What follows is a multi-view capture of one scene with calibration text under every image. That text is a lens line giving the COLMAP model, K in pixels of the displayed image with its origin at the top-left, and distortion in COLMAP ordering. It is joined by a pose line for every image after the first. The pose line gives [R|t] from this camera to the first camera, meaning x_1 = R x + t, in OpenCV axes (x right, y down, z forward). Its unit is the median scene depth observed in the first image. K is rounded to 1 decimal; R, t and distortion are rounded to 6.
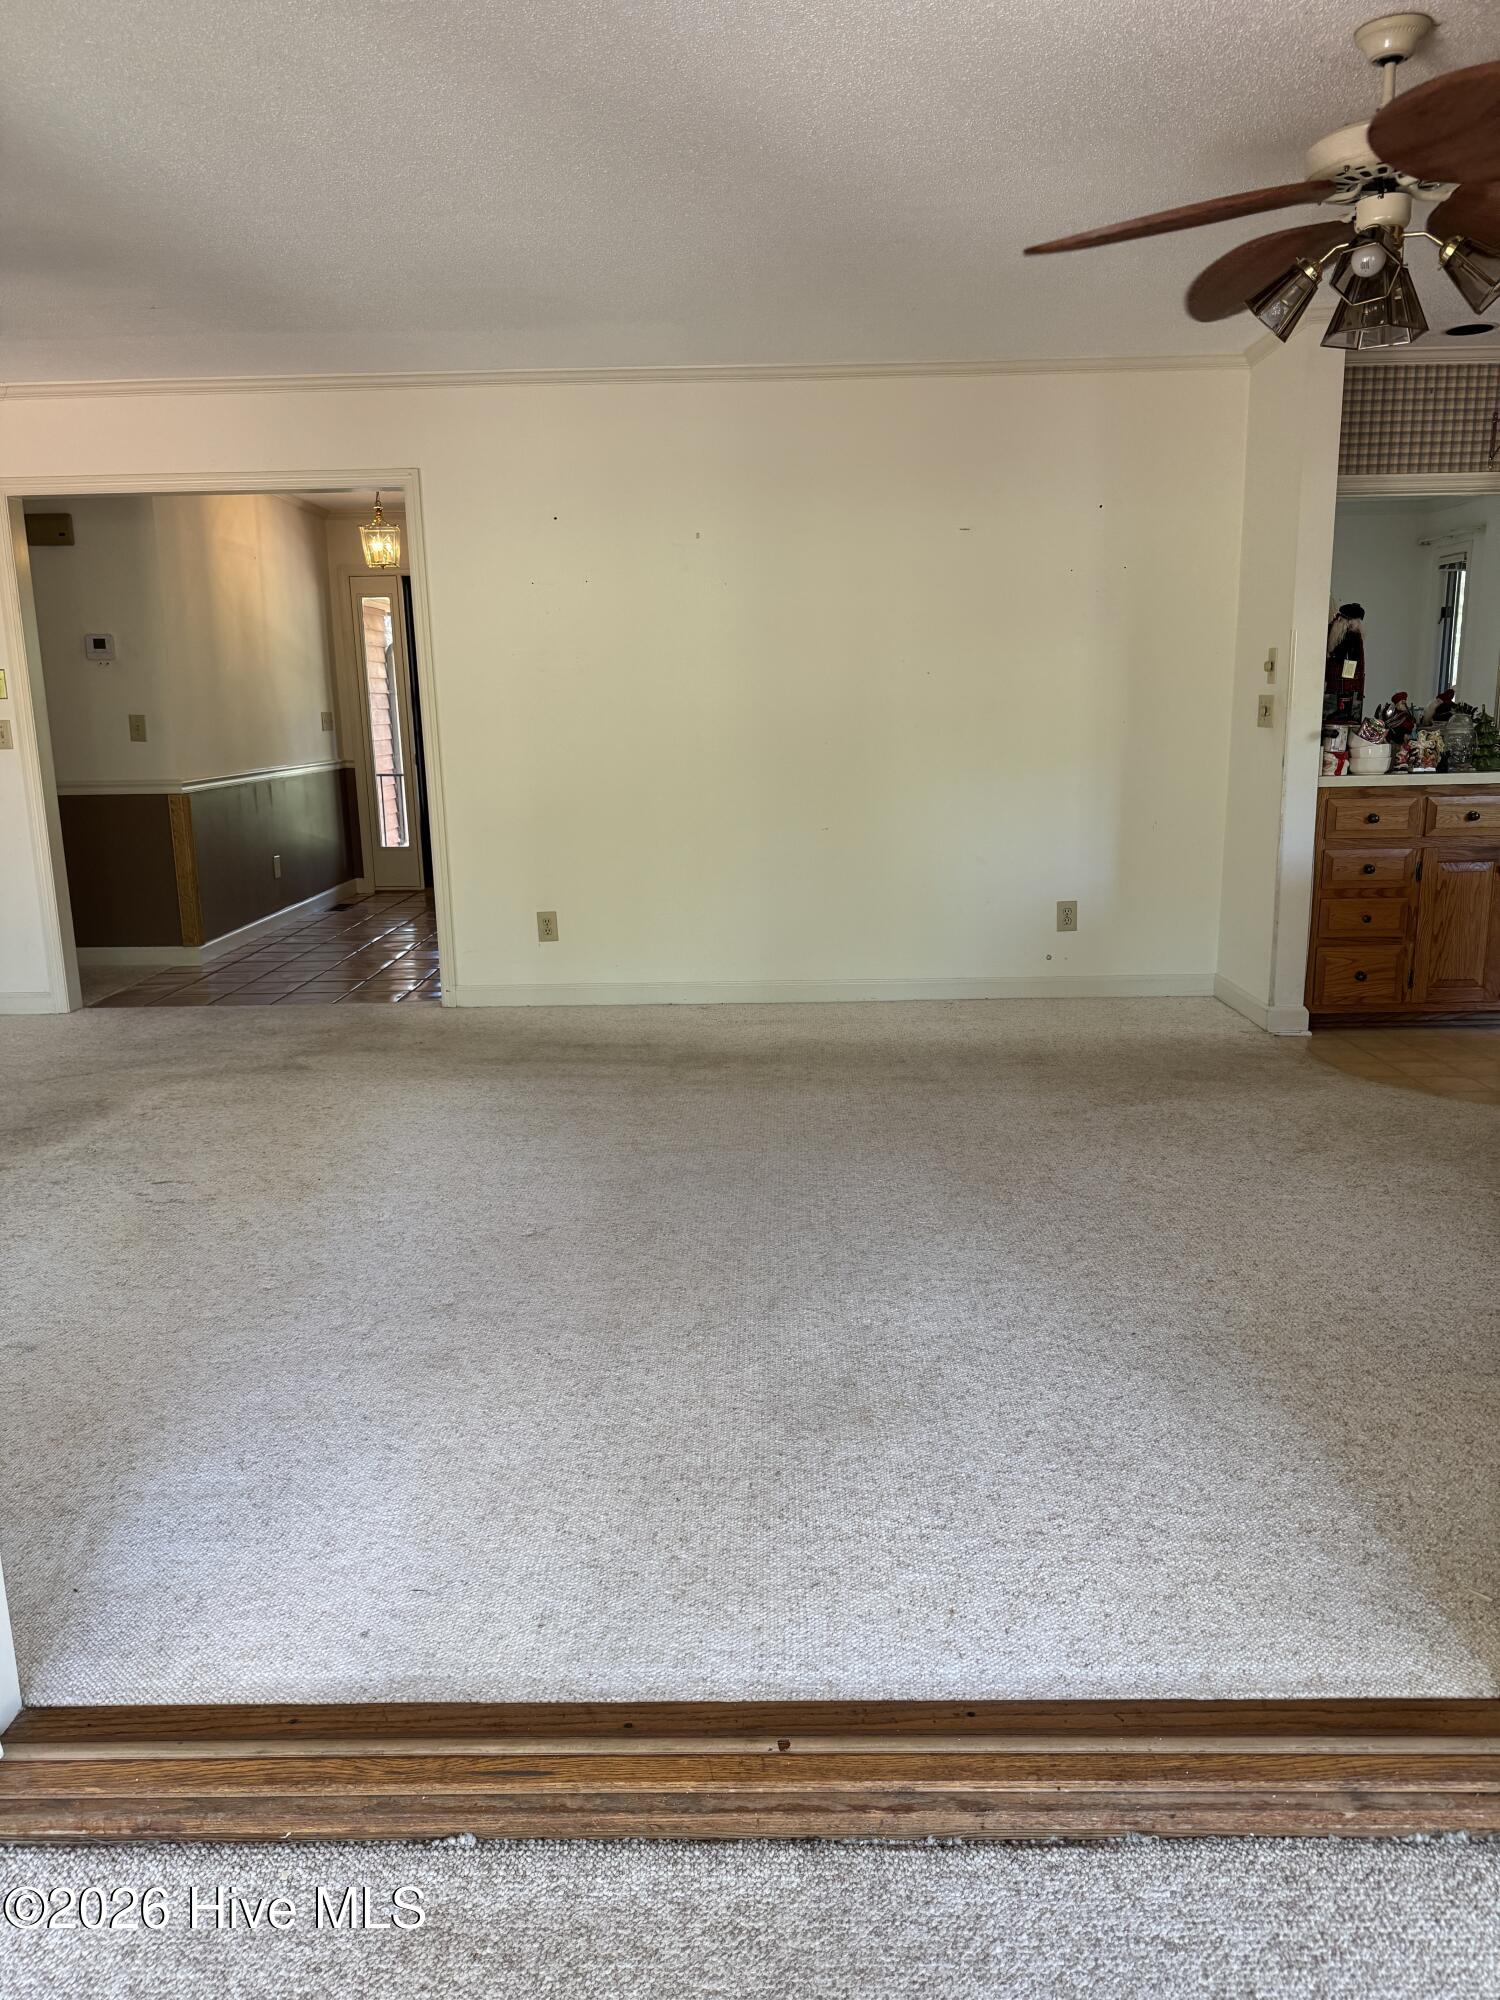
lens RADIAL K [[1397.9, 0, 746.4], [0, 1397.9, 994.3], [0, 0, 1]] dist [0.064499, -0.060872]
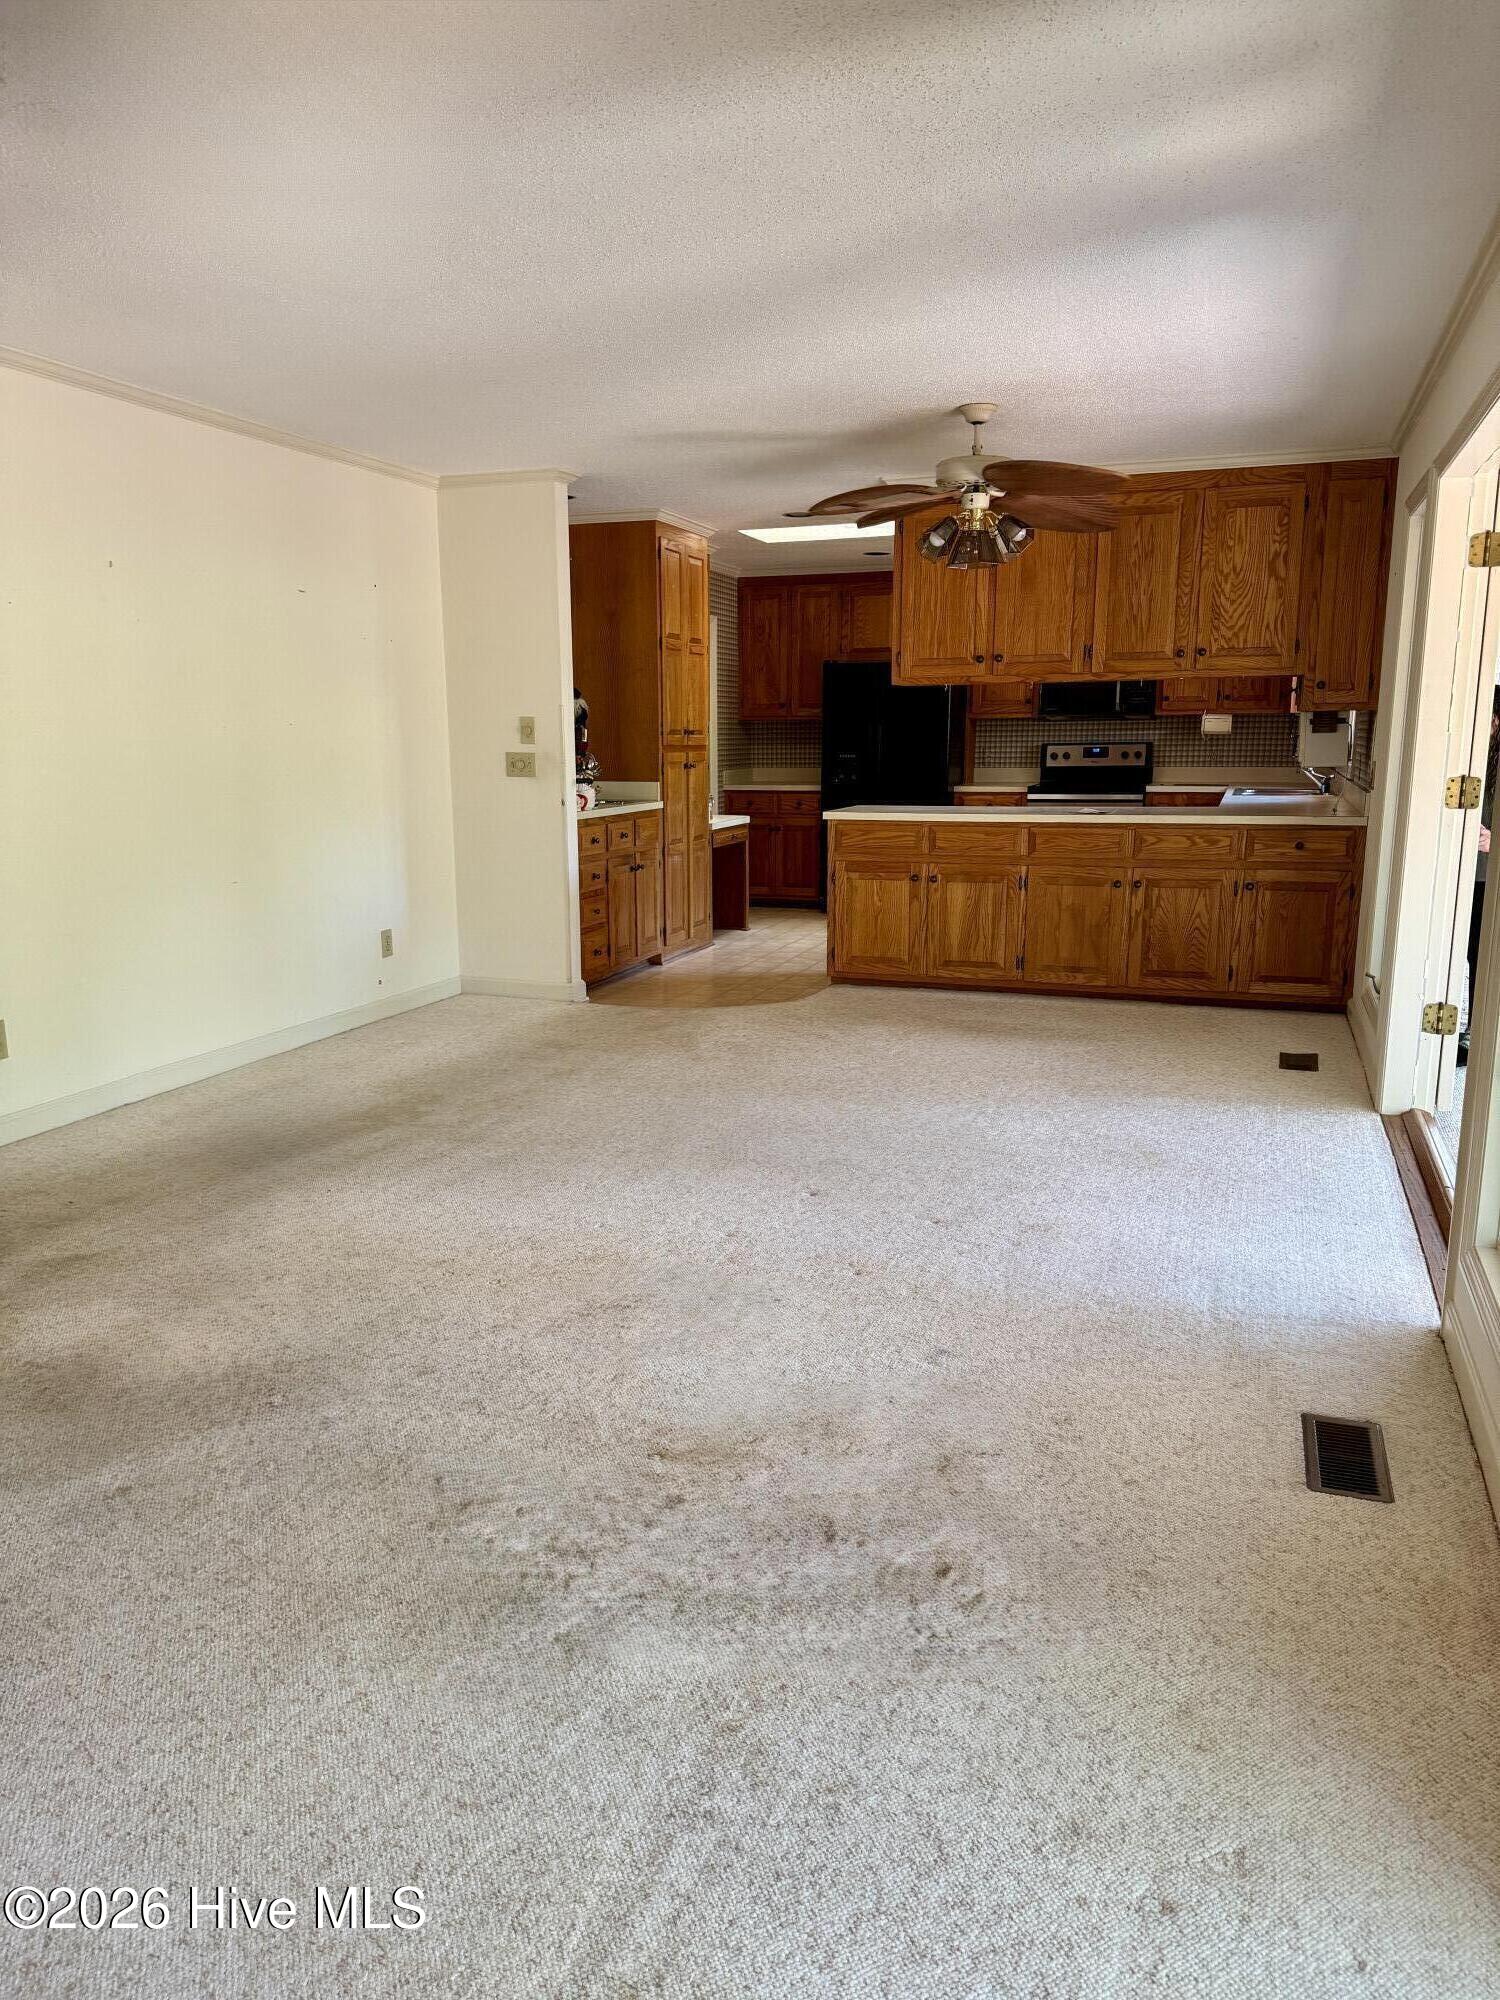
lens RADIAL K [[1386.5, 0, 750.0], [0, 1386.5, 1000.0], [0, 0, 1]] dist [0.145386, -0.241573]
pose [[0.318074, -0.161259, 0.934251, -1.125058], [0.187638, 0.976643, 0.104693, -0.114904], [-0.929312, 0.142001, 0.340903, 0.543092]]
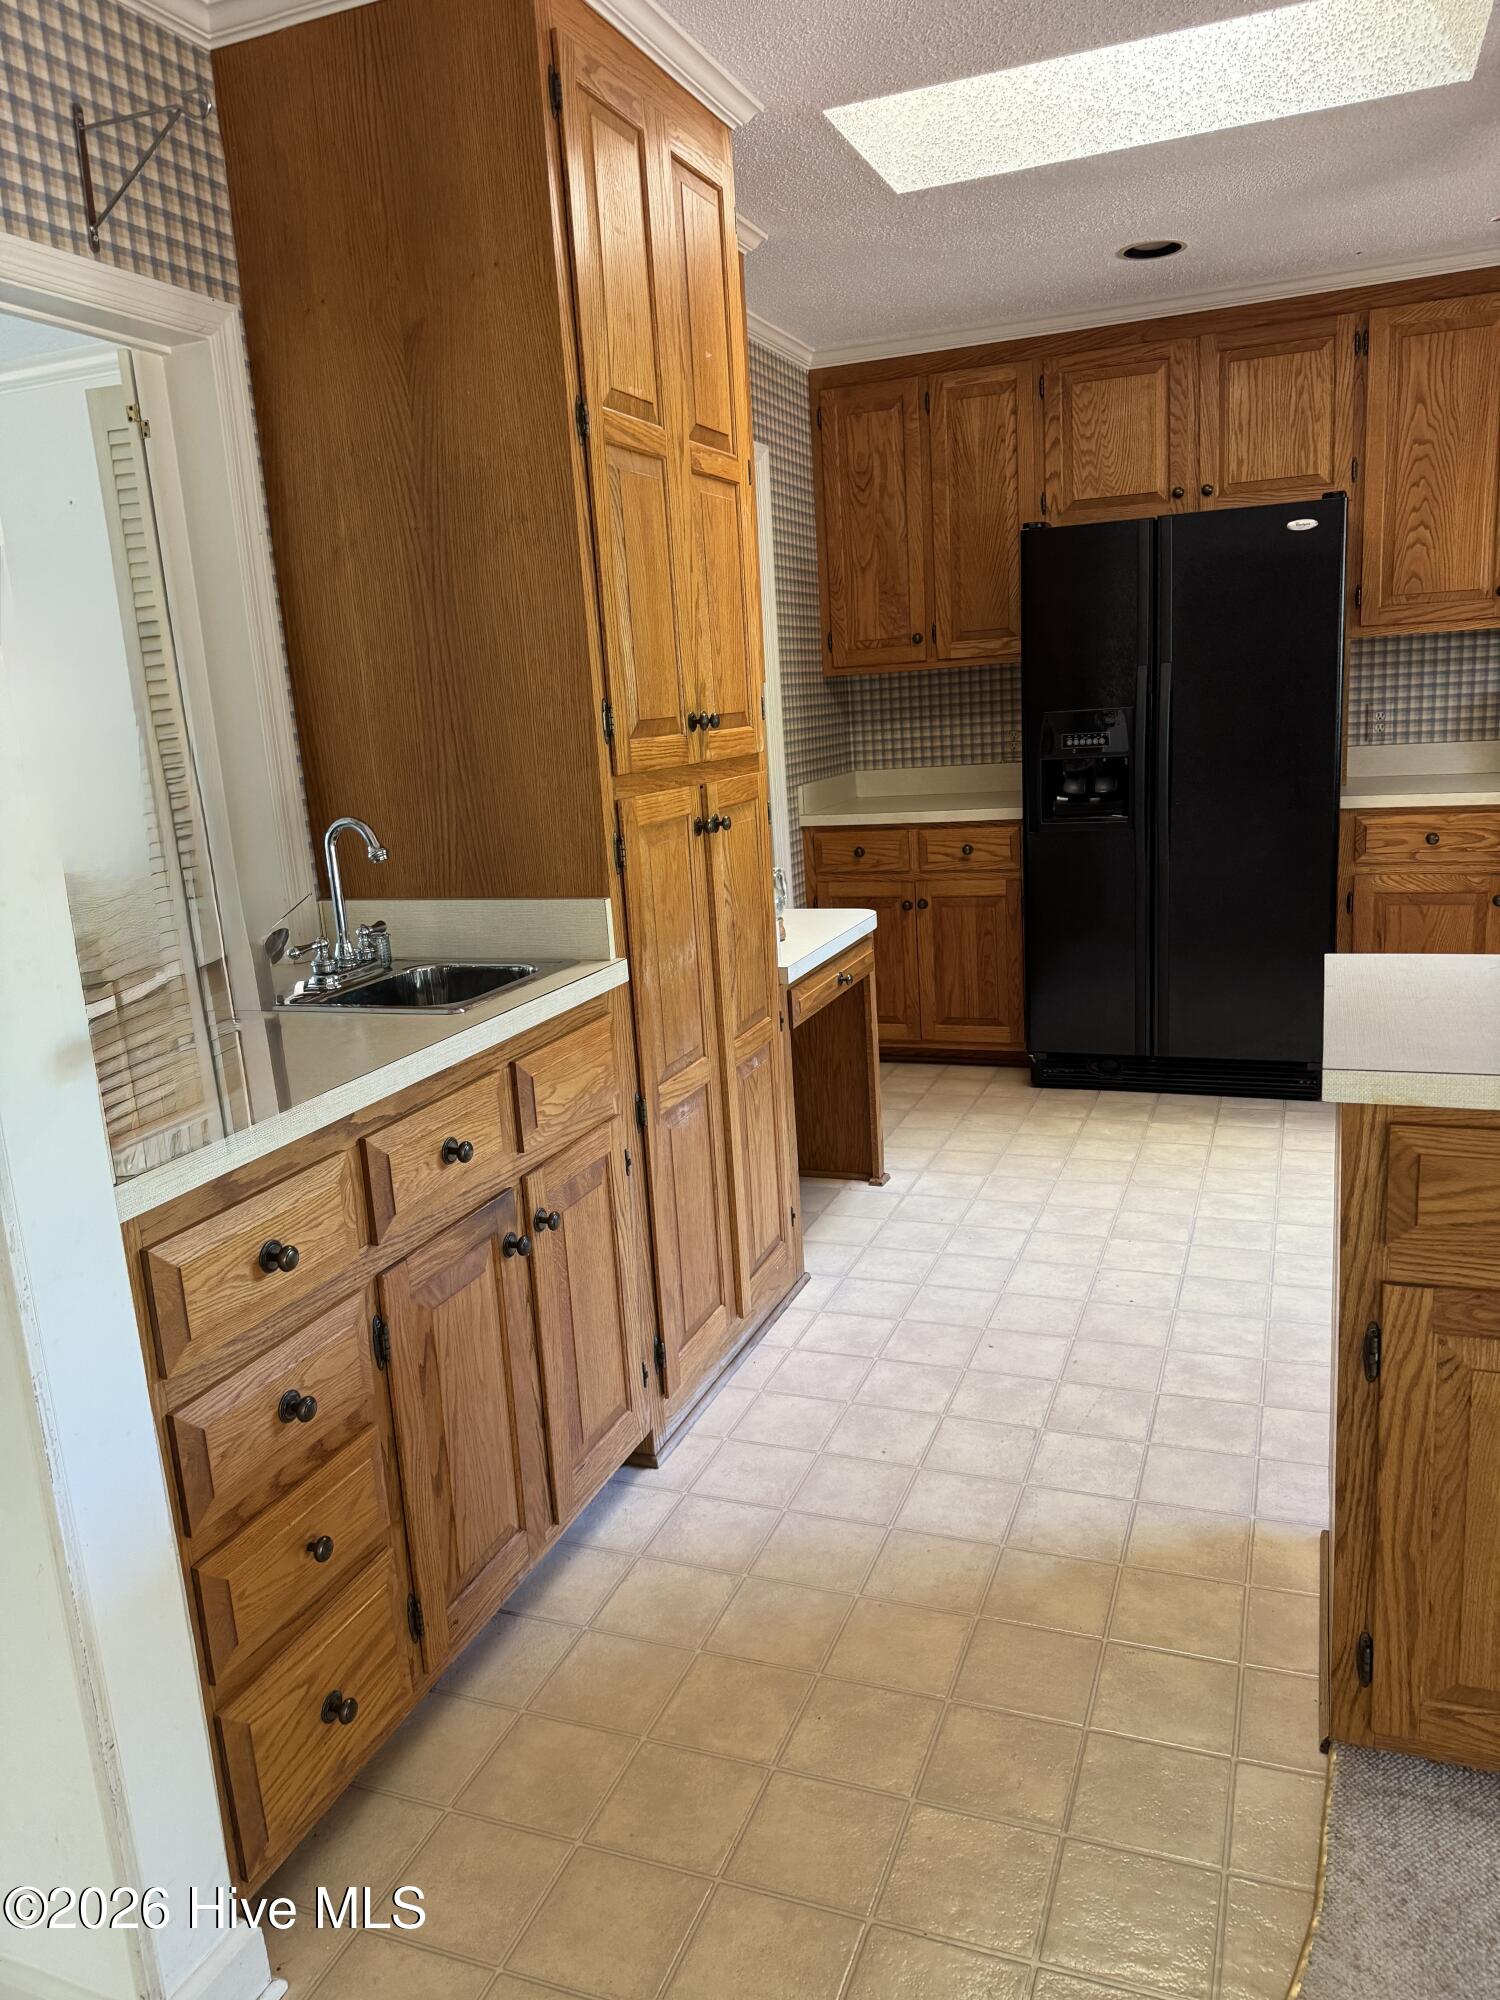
lens RADIAL K [[1397.9, 0, 746.4], [0, 1397.9, 994.3], [0, 0, 1]] dist [0.064499, -0.060872]
pose [[0.354969, -0.199189, 0.913412, 0.279482], [0.244007, 0.962912, 0.115158, -0.256921], [-0.902473, 0.182001, 0.390407, 1.044082]]
